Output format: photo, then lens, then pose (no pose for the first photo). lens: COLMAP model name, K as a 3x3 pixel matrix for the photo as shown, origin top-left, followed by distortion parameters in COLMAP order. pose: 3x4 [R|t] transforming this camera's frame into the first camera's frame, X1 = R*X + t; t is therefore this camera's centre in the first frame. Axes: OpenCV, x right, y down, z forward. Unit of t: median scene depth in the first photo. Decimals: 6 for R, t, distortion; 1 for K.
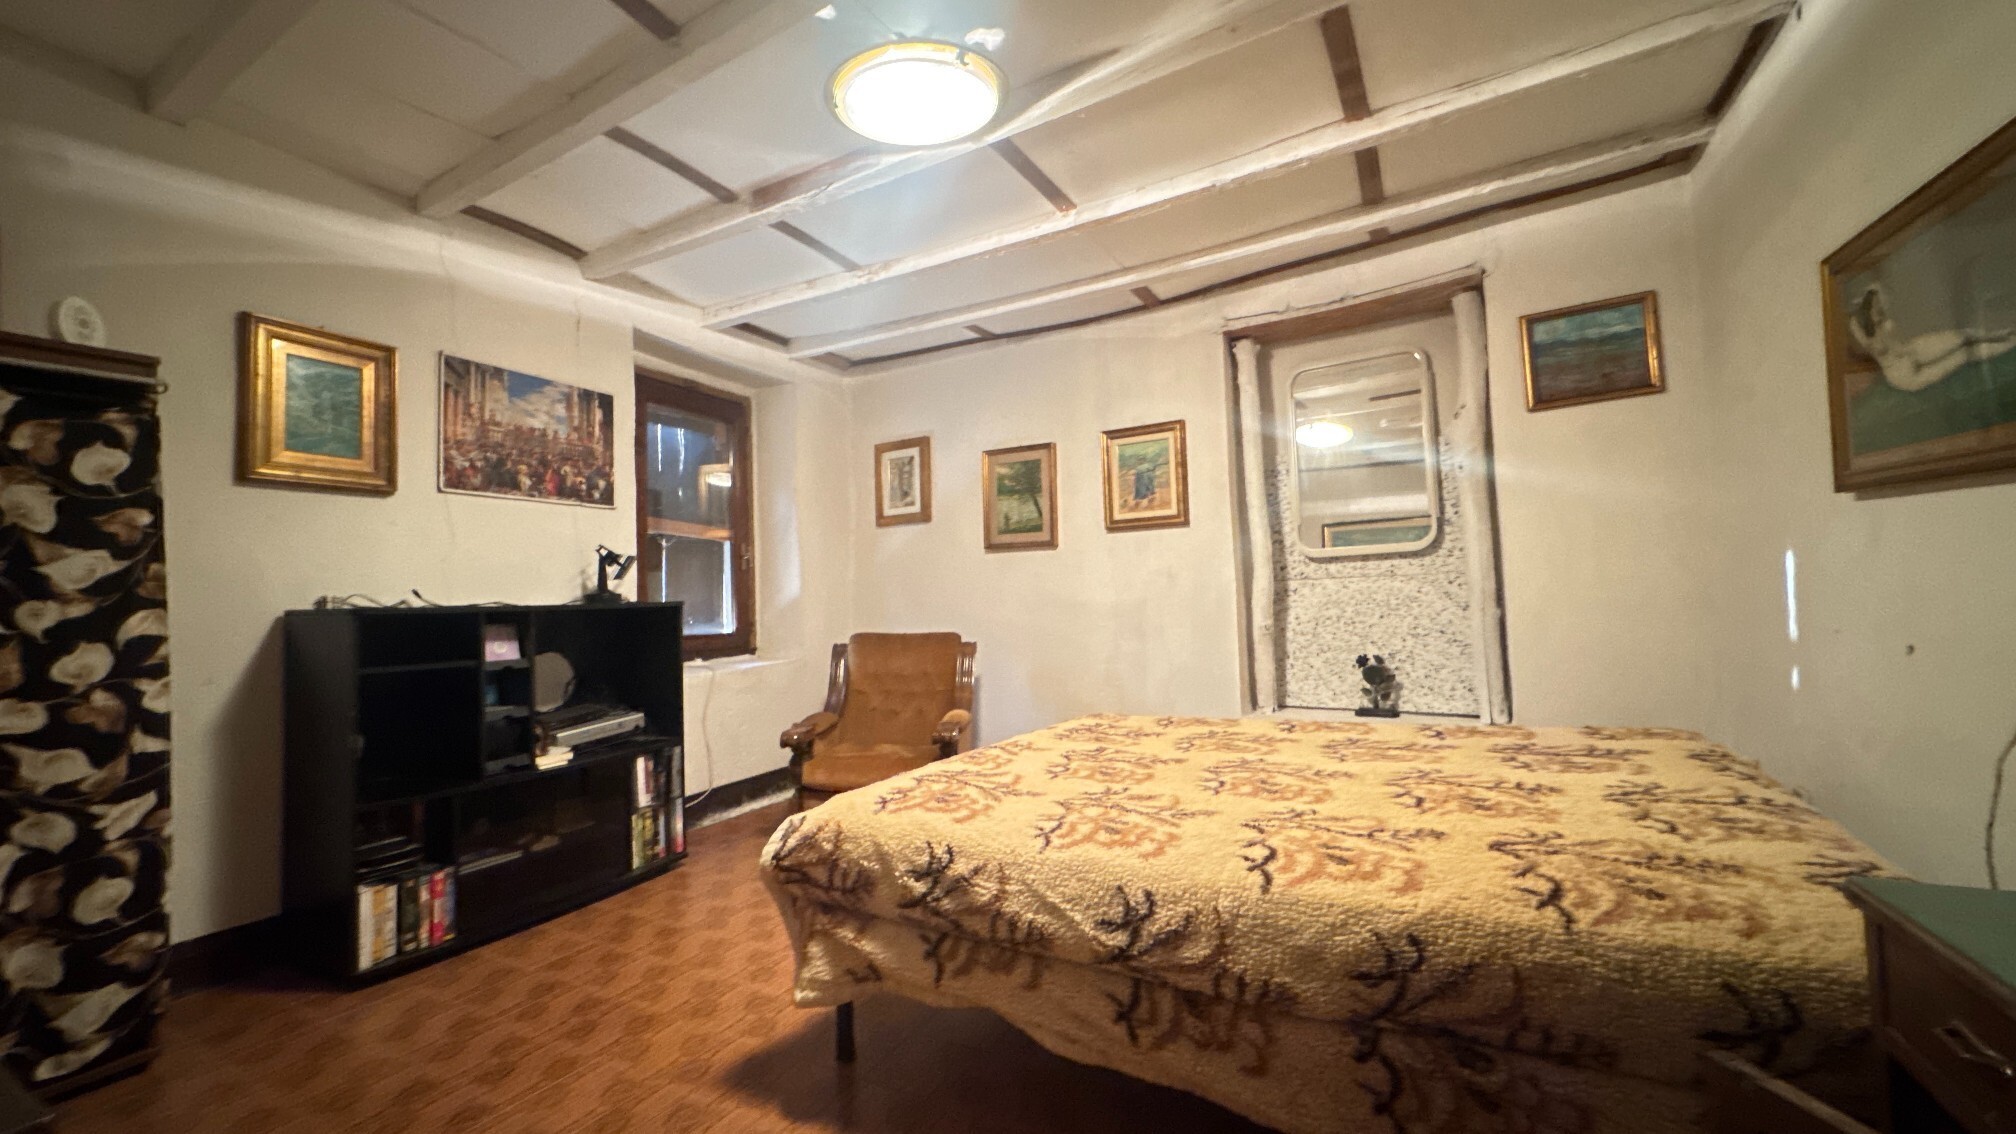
lens RADIAL K [[796.3, 0, 1009.2], [0, 796.3, 565.3], [0, 0, 1]] dist [-0.003119, 0.000195]
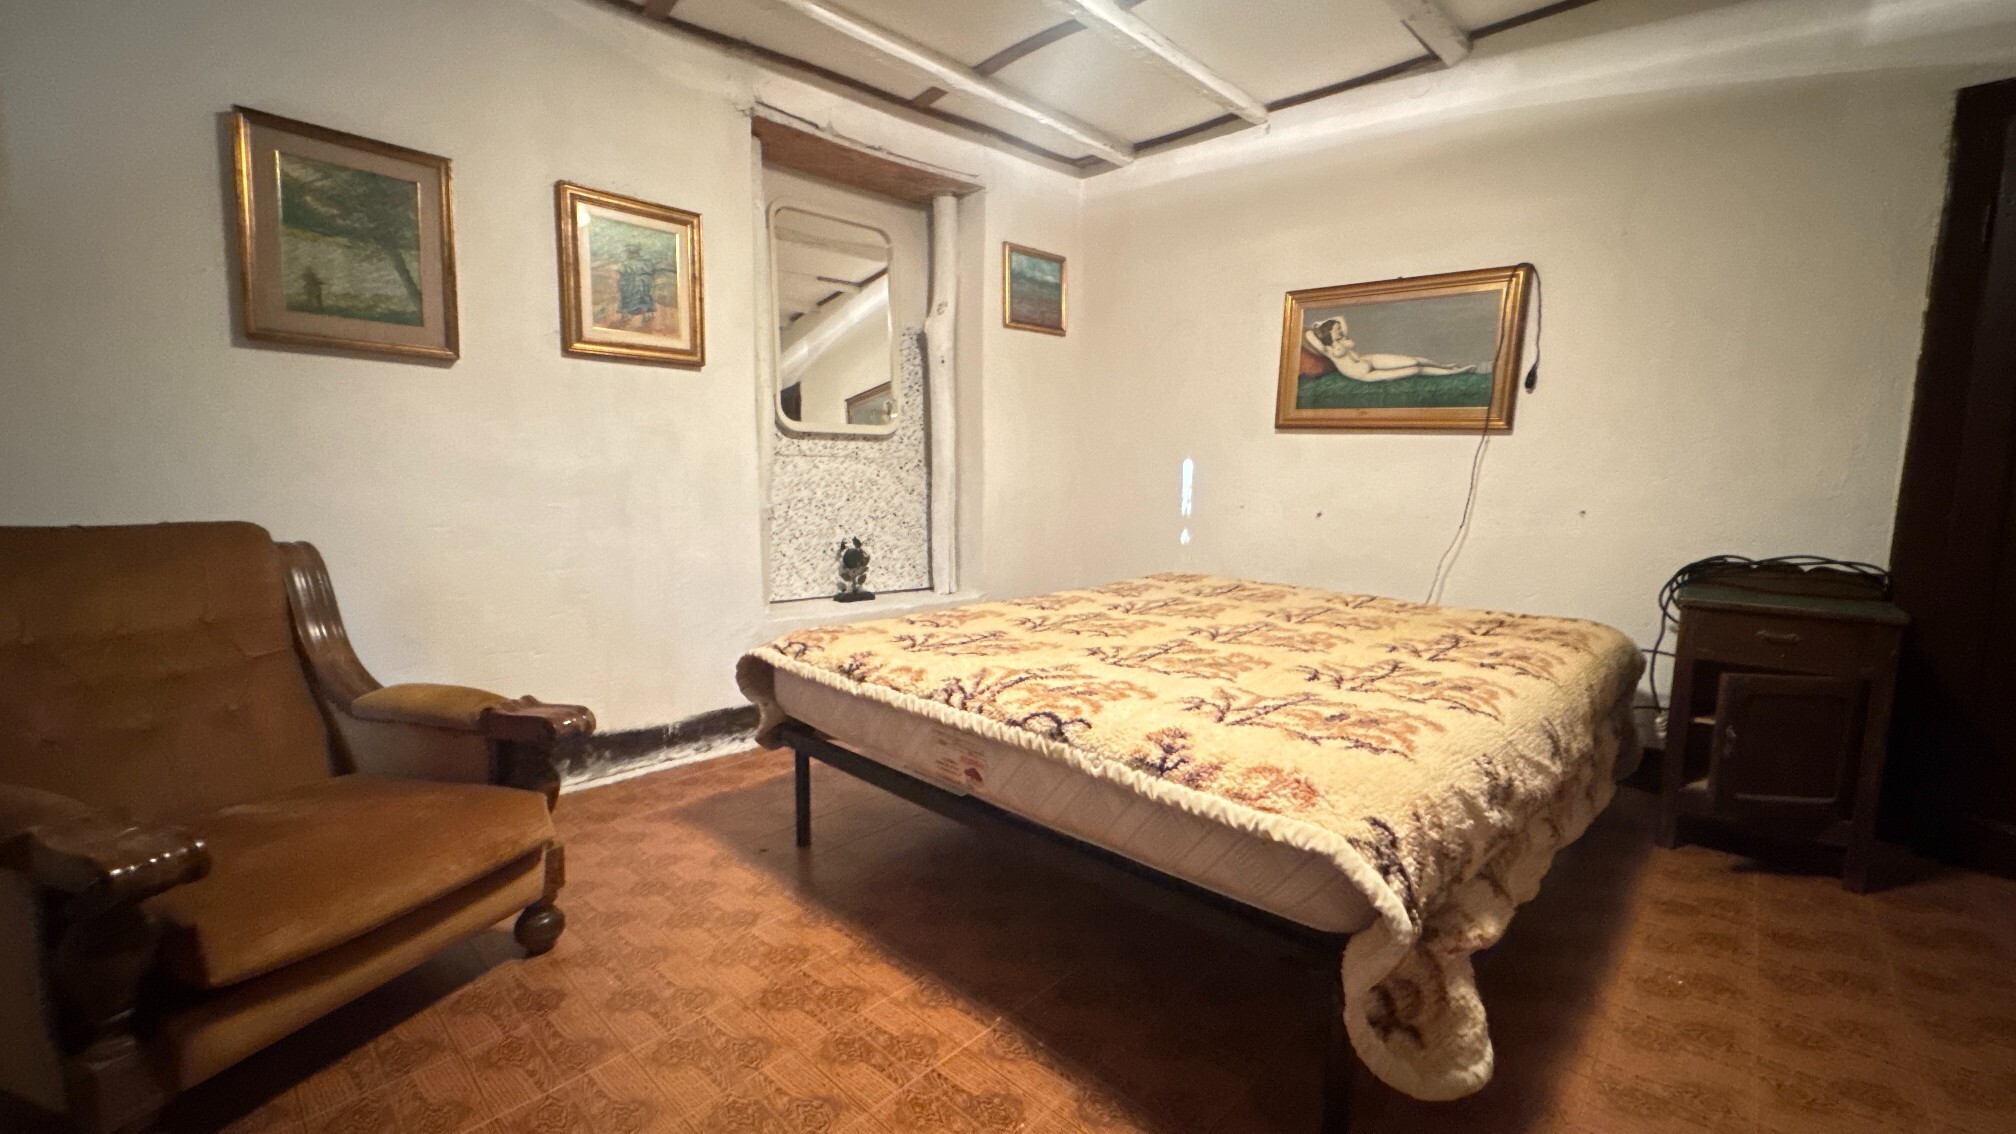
lens RADIAL K [[796.3, 0, 1008.4], [0, 796.3, 564.9], [0, 0, 1]] dist [-0.003119, 0.000195]
pose [[0.263050, -0.061544, 0.962817, -0.420510], [-0.062372, 0.994791, 0.080628, 0.052891], [-0.962764, -0.081262, 0.257842, 0.547236]]
